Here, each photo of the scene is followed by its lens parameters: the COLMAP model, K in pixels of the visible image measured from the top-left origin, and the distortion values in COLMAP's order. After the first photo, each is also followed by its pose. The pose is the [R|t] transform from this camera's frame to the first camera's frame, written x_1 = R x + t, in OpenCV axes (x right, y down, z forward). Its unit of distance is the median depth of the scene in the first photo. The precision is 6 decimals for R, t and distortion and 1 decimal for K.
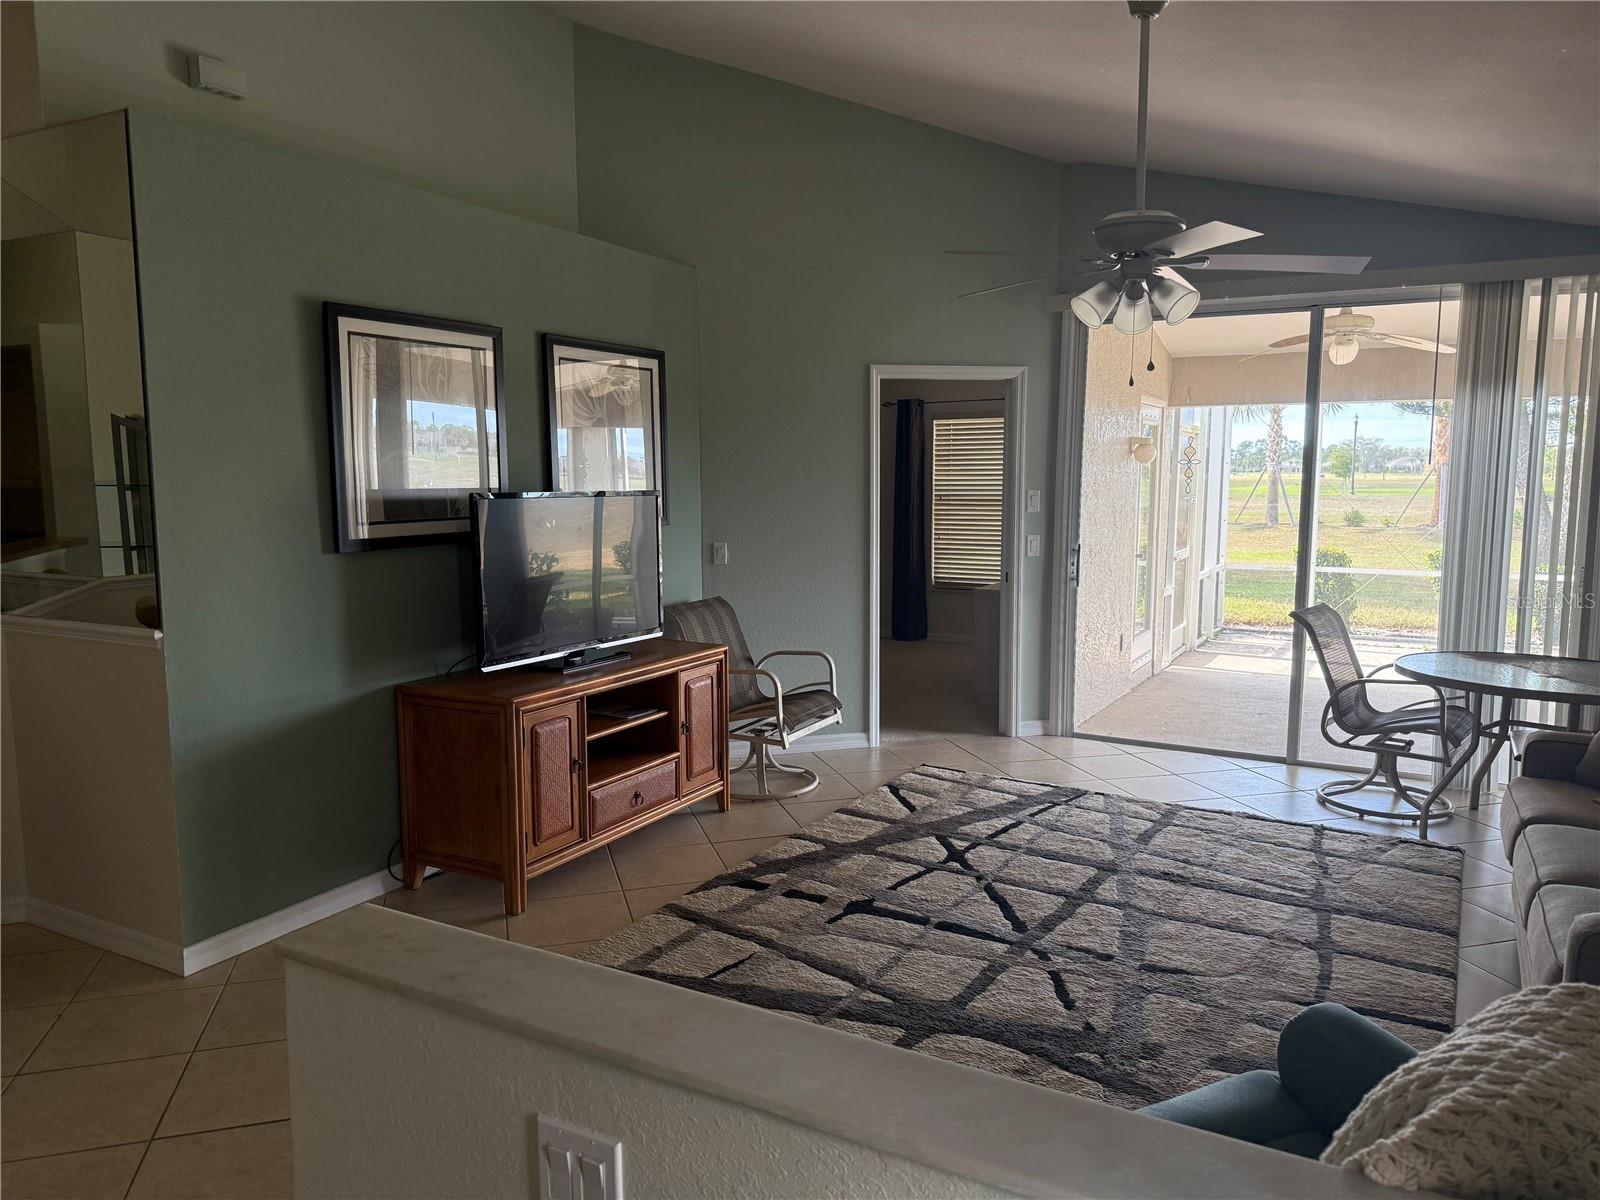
lens RADIAL K [[1119.3, 0, 807.9], [0, 1119.3, 611.2], [0, 0, 1]] dist [0.057403, -0.072517]
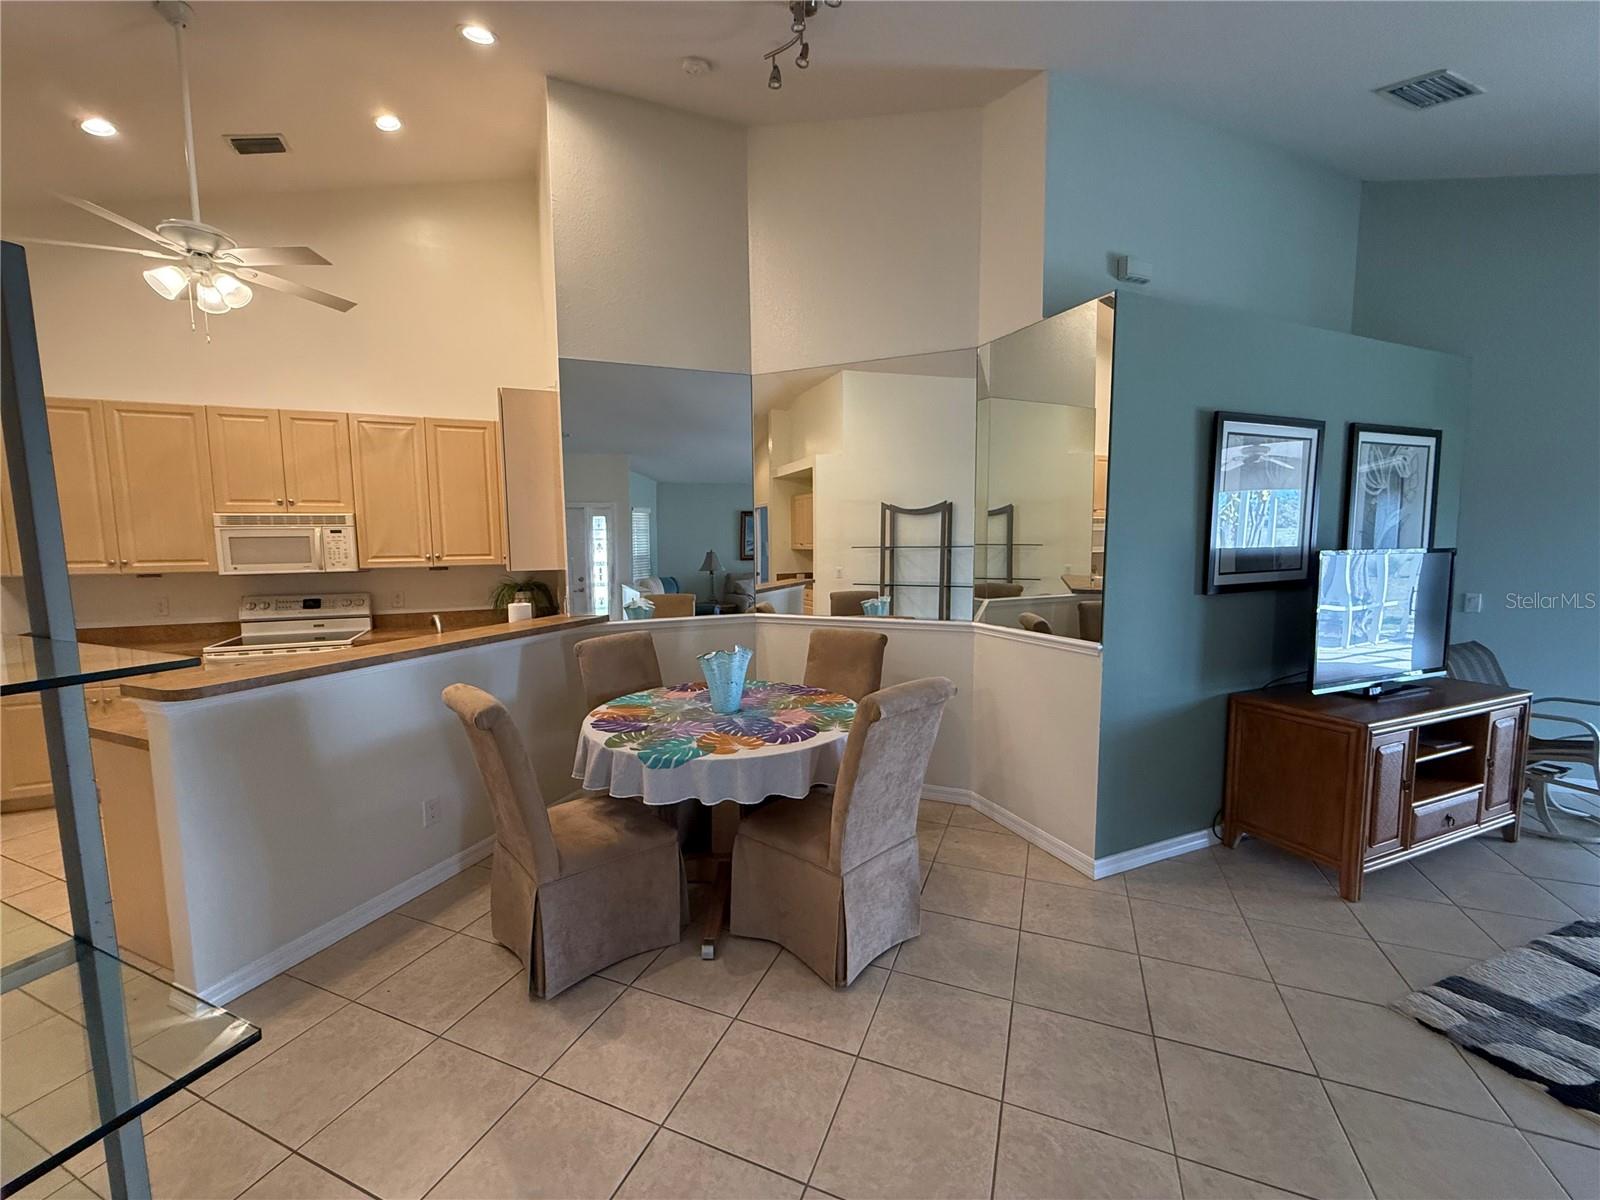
lens RADIAL K [[647.0, 0, 792.5], [0, 647.0, 600.1], [0, 0, 1]] dist [-0.000247, 0.000616]
pose [[0.778349, 0.053842, -0.625519, -0.288832], [-0.069373, 0.997591, -0.000455, -0.008856], [0.623988, 0.043748, 0.780209, 0.071483]]
